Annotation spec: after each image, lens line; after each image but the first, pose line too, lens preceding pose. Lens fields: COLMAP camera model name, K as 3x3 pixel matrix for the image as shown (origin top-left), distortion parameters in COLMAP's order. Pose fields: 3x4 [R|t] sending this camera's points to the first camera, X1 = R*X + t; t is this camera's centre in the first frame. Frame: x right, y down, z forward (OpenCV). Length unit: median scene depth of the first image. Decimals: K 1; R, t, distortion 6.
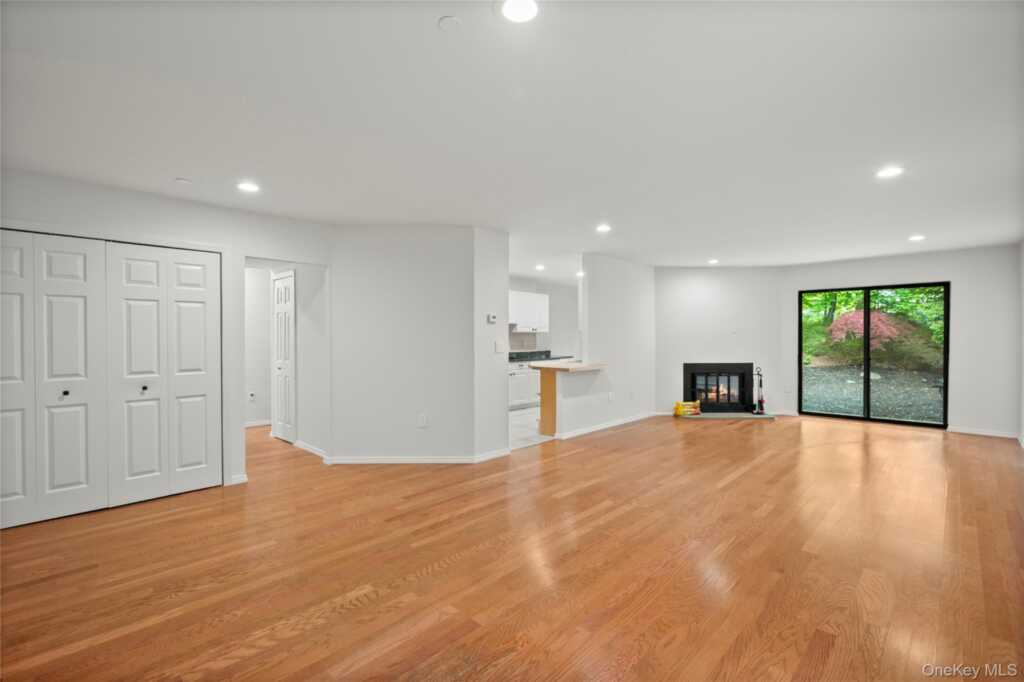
lens RADIAL K [[463.1, 0, 512.0], [0, 463.1, 341.0], [0, 0, 1]] dist [0.002615, 0.000162]
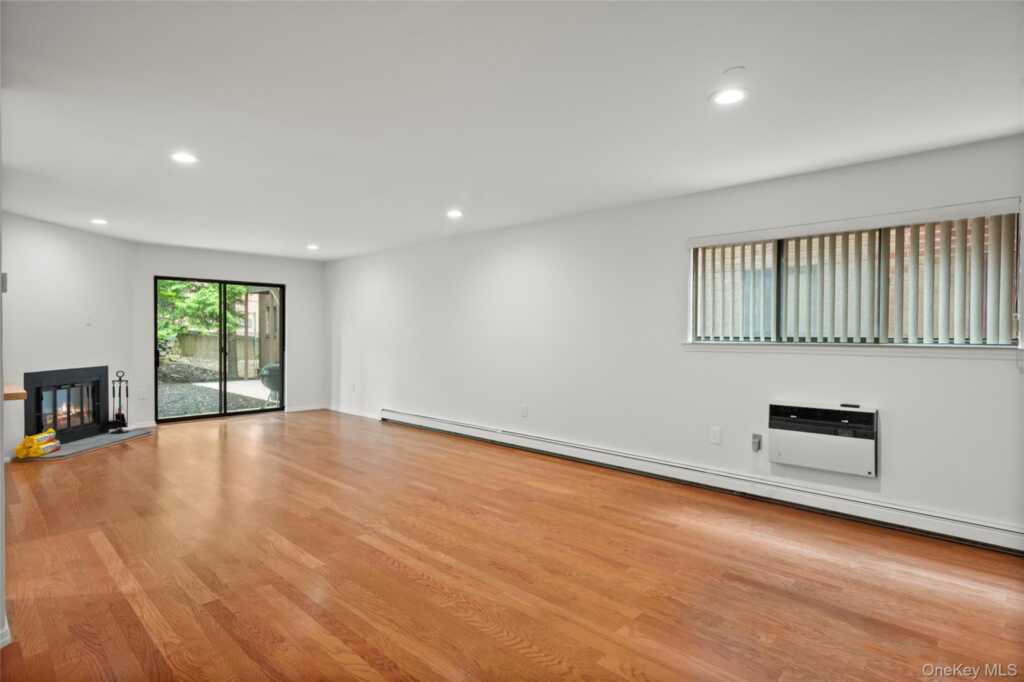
lens RADIAL K [[537.4, 0, 512.0], [0, 537.4, 341.0], [0, 0, 1]] dist [0.000271, 0.000116]
pose [[-0.002179, -0.014831, 0.999888, -0.437918], [0.004513, 0.999880, 0.014841, -0.003038], [-0.999987, 0.004545, -0.002112, 0.452112]]
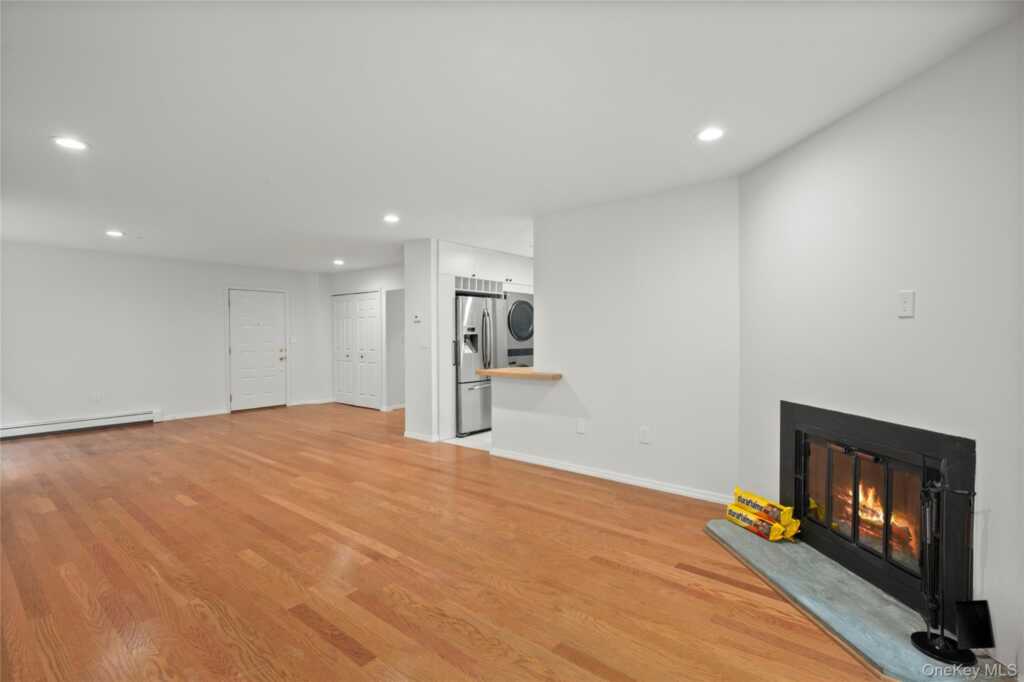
lens RADIAL K [[475.9, 0, 512.0], [0, 475.9, 341.0], [0, 0, 1]] dist [-0.000866, -0.000160]
pose [[0.071329, 0.014506, -0.997347, 0.954120], [-0.006733, 0.999878, 0.014061, -0.007500], [0.997430, 0.005712, 0.071418, 0.951702]]
